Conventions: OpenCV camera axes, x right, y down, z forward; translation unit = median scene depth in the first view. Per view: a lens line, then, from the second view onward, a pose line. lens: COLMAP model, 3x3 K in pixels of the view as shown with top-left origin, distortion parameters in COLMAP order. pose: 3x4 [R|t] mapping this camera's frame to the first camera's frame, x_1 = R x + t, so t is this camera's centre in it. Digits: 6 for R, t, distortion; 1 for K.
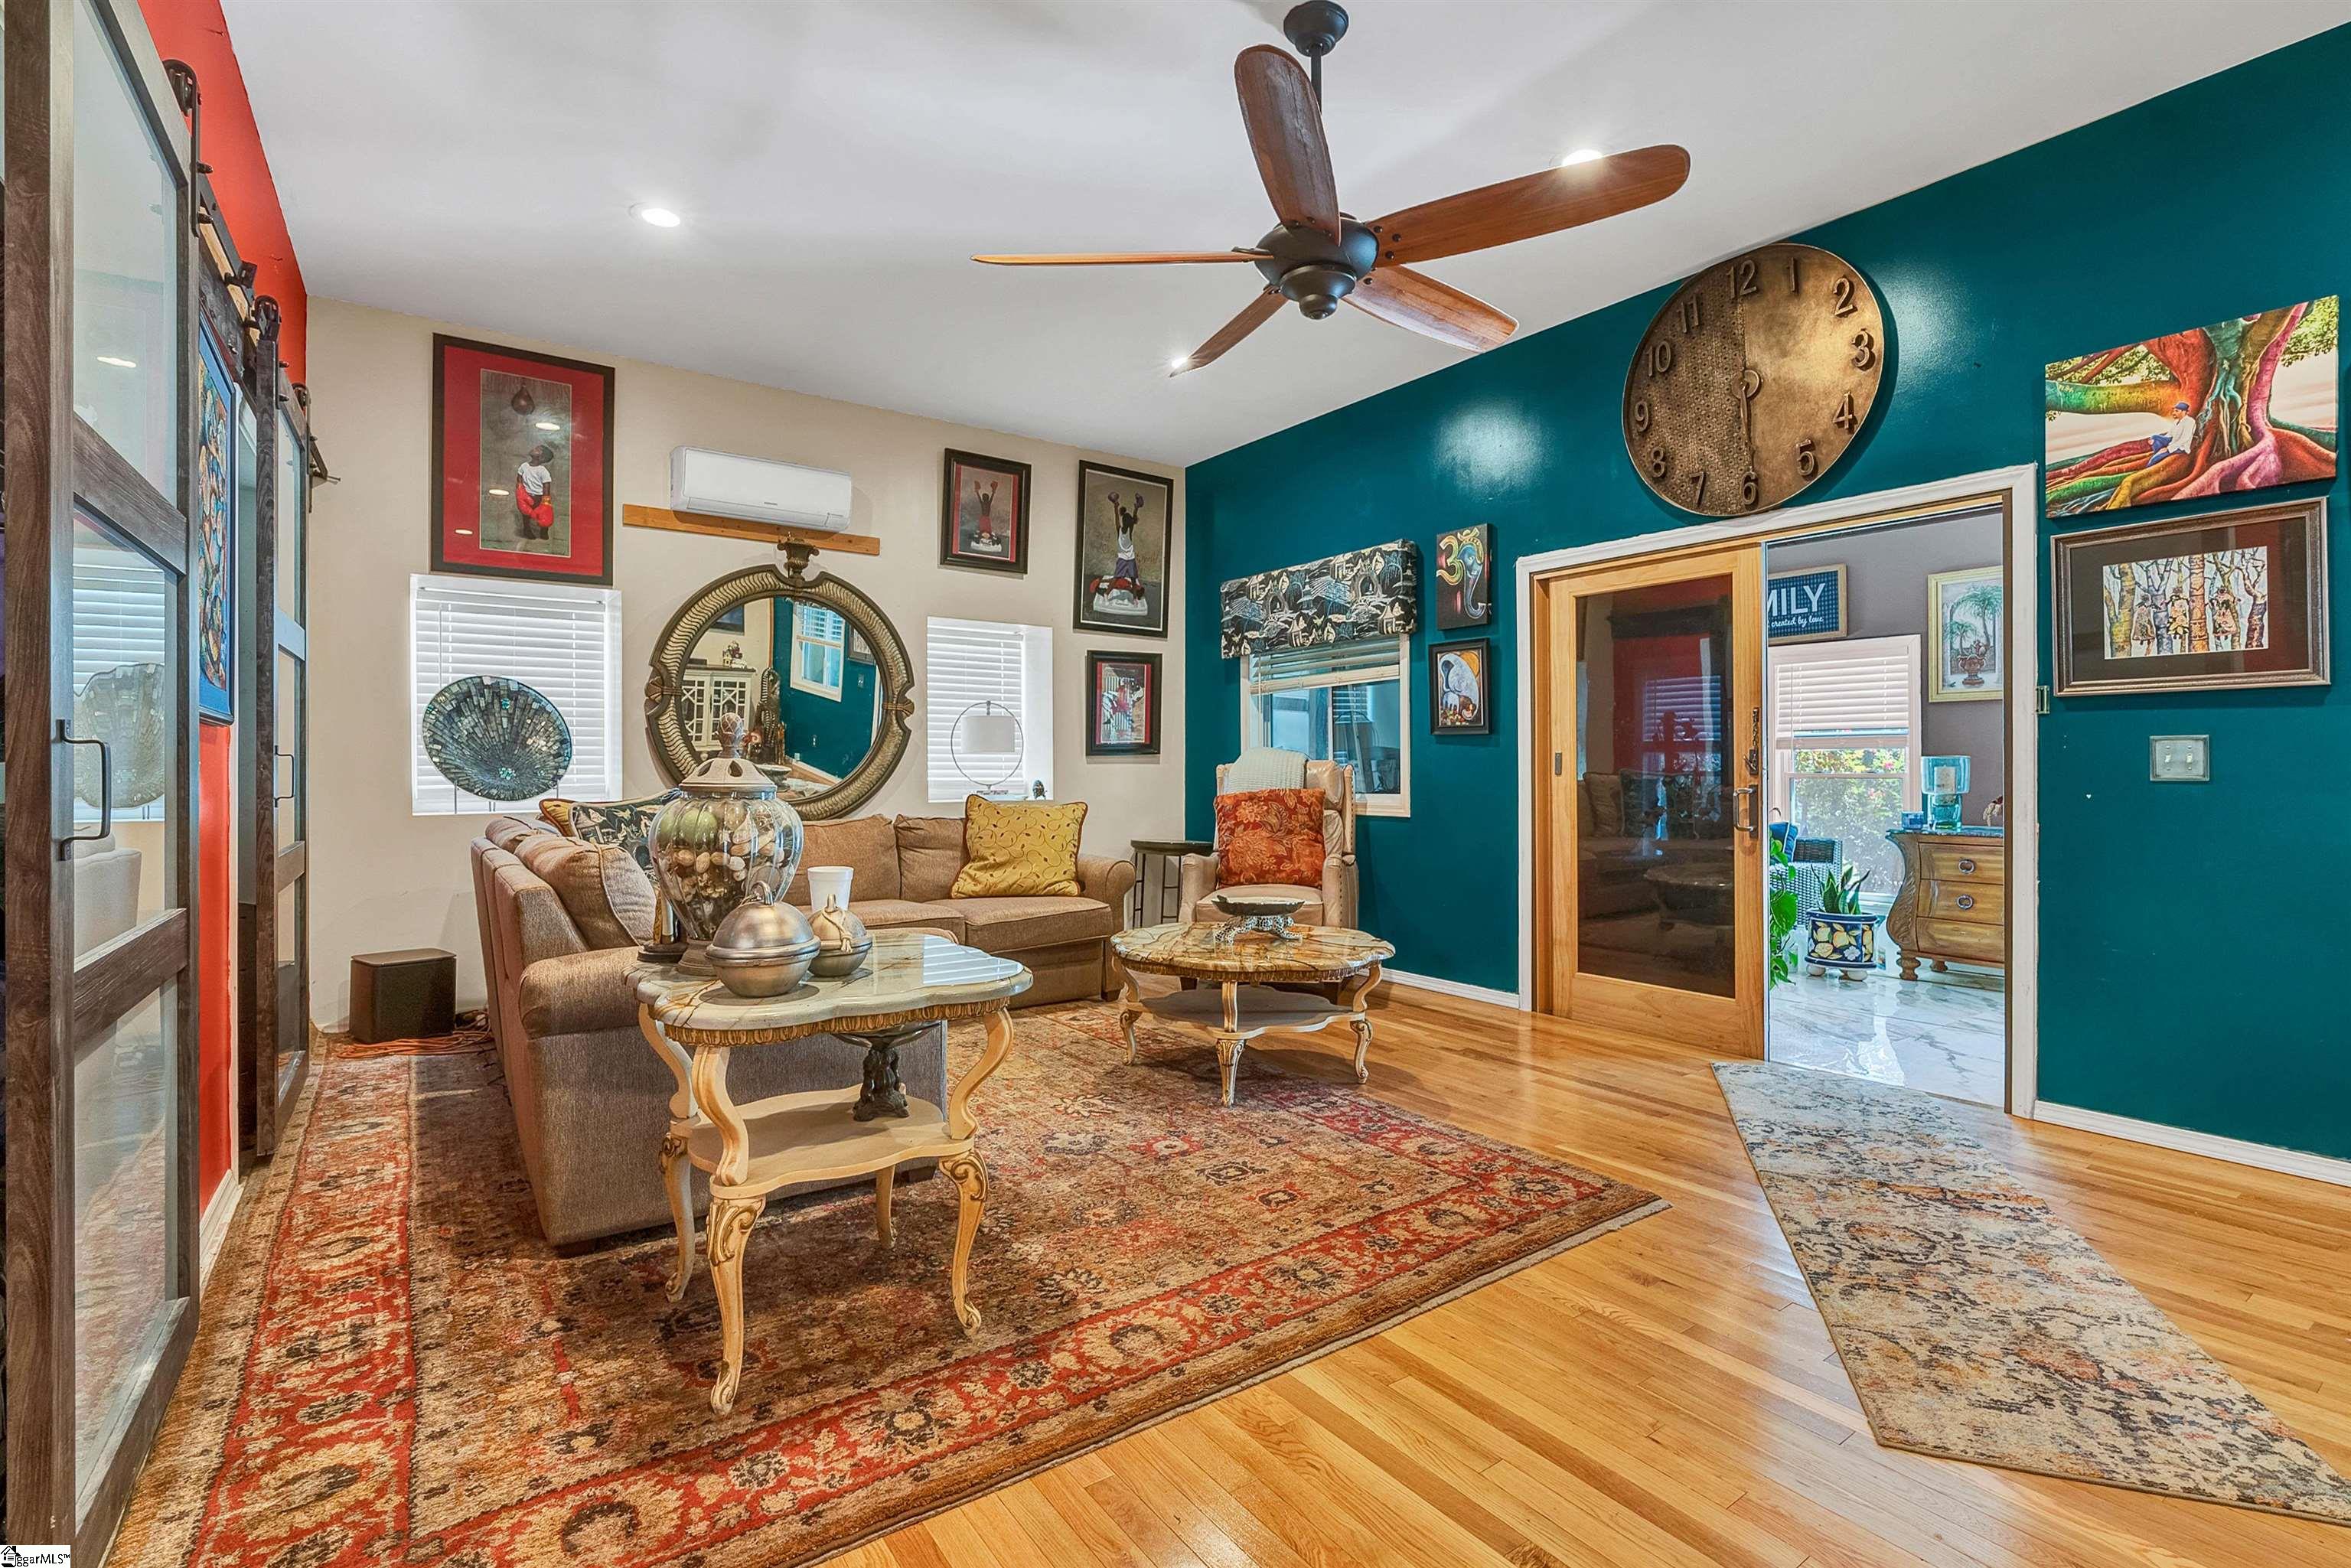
lens RADIAL K [[1065.6, 0, 1173.7], [0, 1065.6, 767.9], [0, 0, 1]] dist [-0.012883, 0.005610]
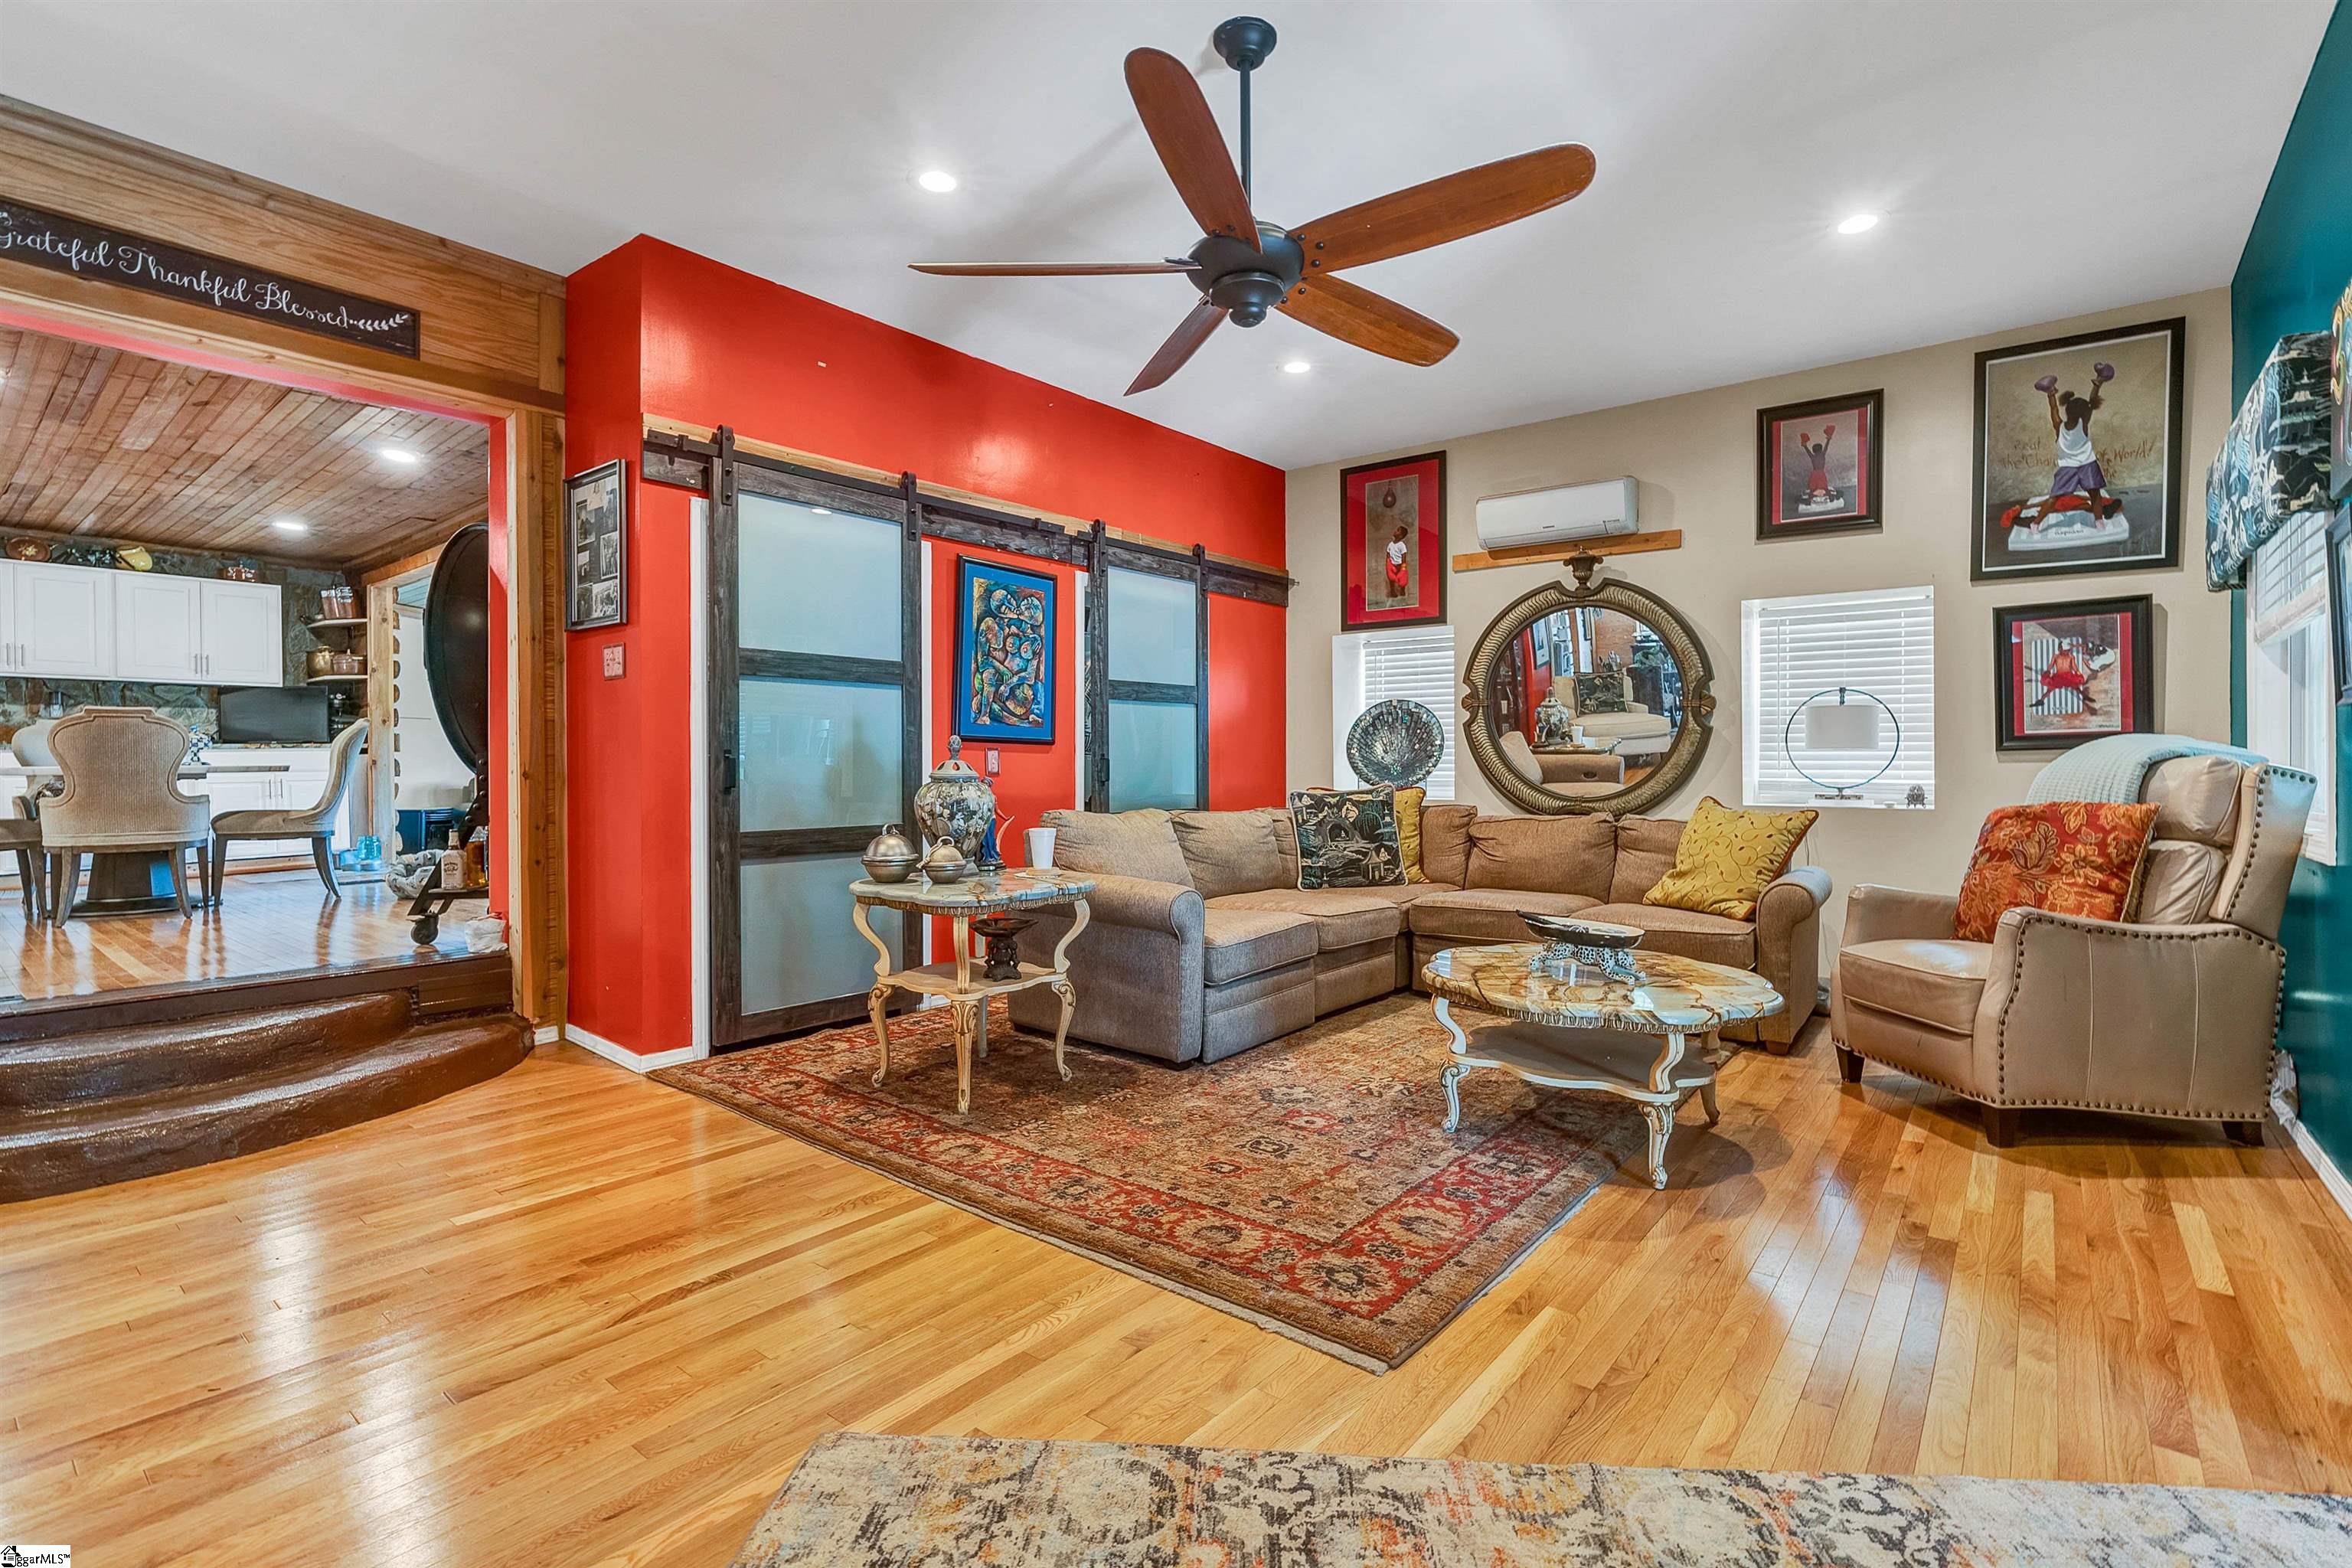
lens RADIAL K [[1066.1, 0, 1228.9], [0, 1066.1, 773.3], [0, 0, 1]] dist [-0.012883, 0.005610]
pose [[0.301373, 0.008514, -0.953468, 0.928762], [-0.002950, 0.999964, 0.007997, -0.001549], [0.953502, 0.000403, 0.301387, 0.566357]]
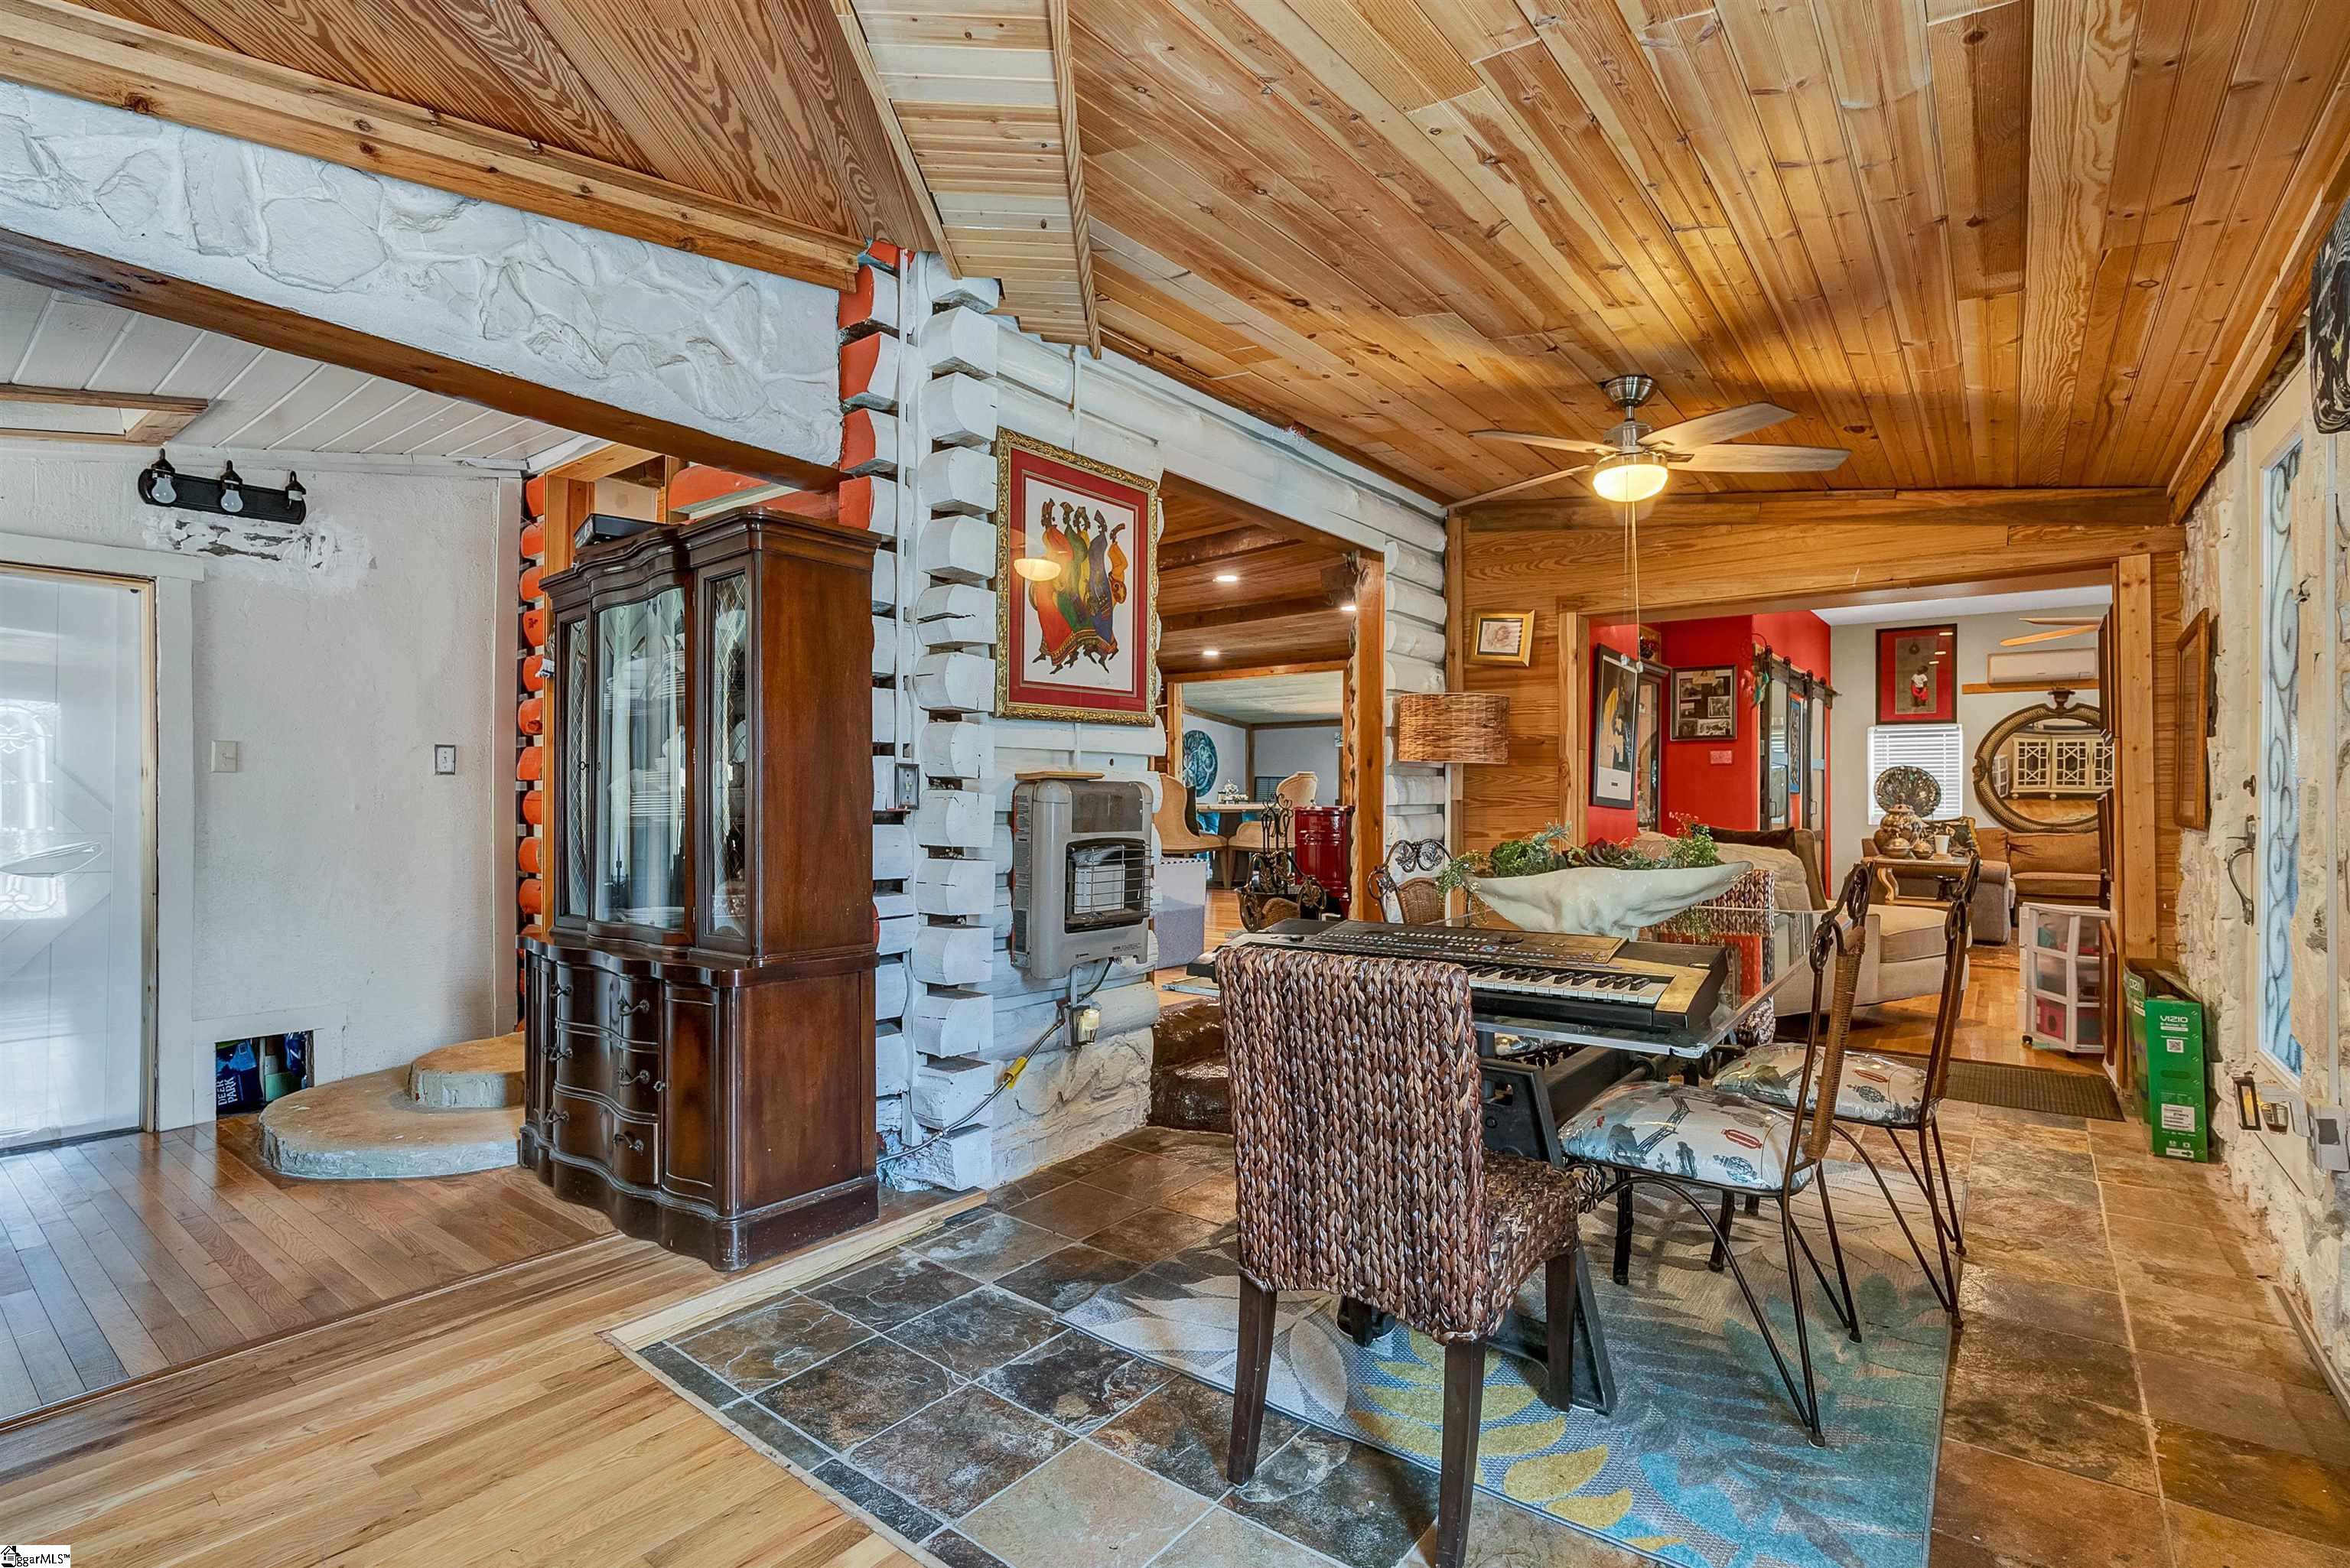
lens RADIAL K [[1065.1, 0, 1182.5], [0, 1065.1, 784.4], [0, 0, 1]] dist [-0.012883, 0.005610]
pose [[0.311804, 0.002824, -0.950142, 1.617356], [-0.005935, 0.999982, 0.001024, -0.055671], [0.950128, 0.005320, 0.311815, -1.846594]]
